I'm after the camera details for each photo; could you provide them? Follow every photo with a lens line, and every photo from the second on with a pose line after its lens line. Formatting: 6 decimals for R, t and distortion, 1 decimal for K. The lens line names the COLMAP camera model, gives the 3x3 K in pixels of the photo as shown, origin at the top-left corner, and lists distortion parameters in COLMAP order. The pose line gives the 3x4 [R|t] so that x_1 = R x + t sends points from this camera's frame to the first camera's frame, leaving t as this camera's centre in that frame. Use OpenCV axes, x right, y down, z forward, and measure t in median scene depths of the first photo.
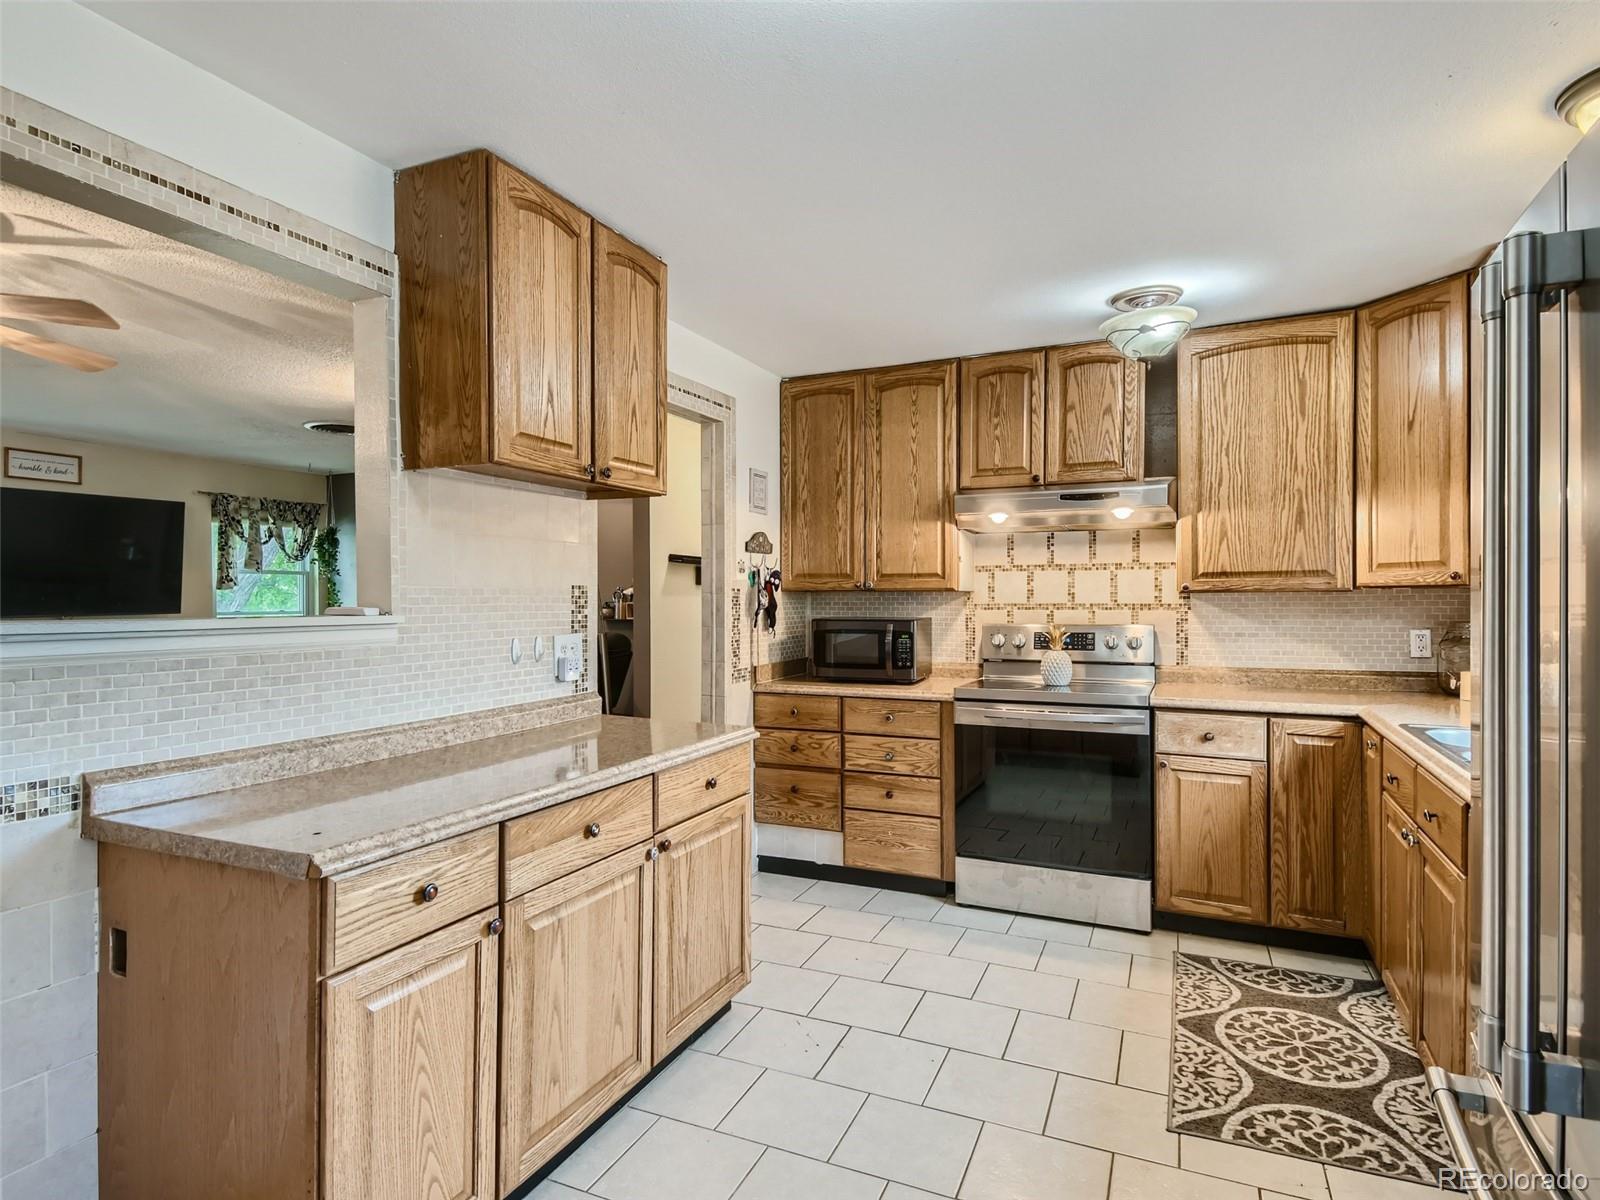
lens RADIAL K [[865.9, 0, 812.9], [0, 865.9, 602.5], [0, 0, 1]] dist [0.056078, -0.022893]
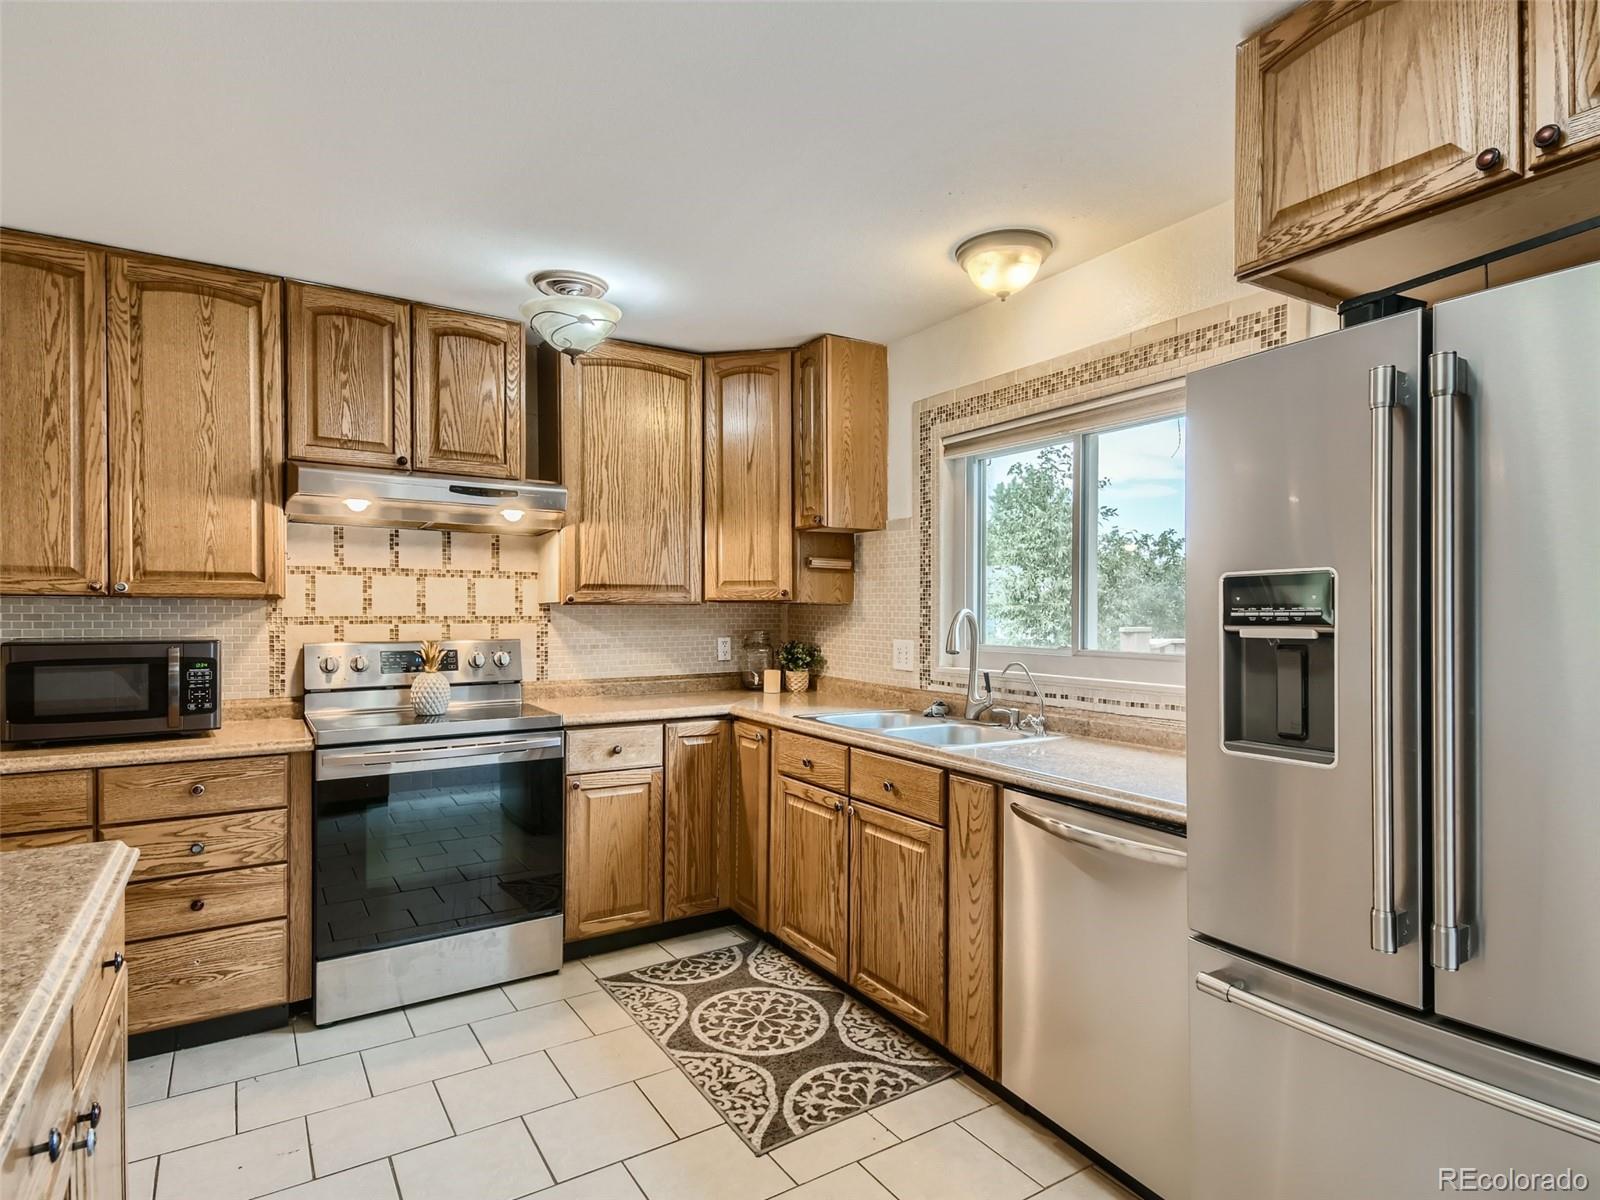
lens RADIAL K [[865.9, 0, 803.7], [0, 865.9, 619.1], [0, 0, 1]] dist [0.056078, -0.022893]
pose [[0.561299, -0.004380, 0.827601, -0.248438], [0.000569, 0.999988, 0.004906, 0.000309], [-0.827613, -0.002283, 0.561295, 0.279415]]
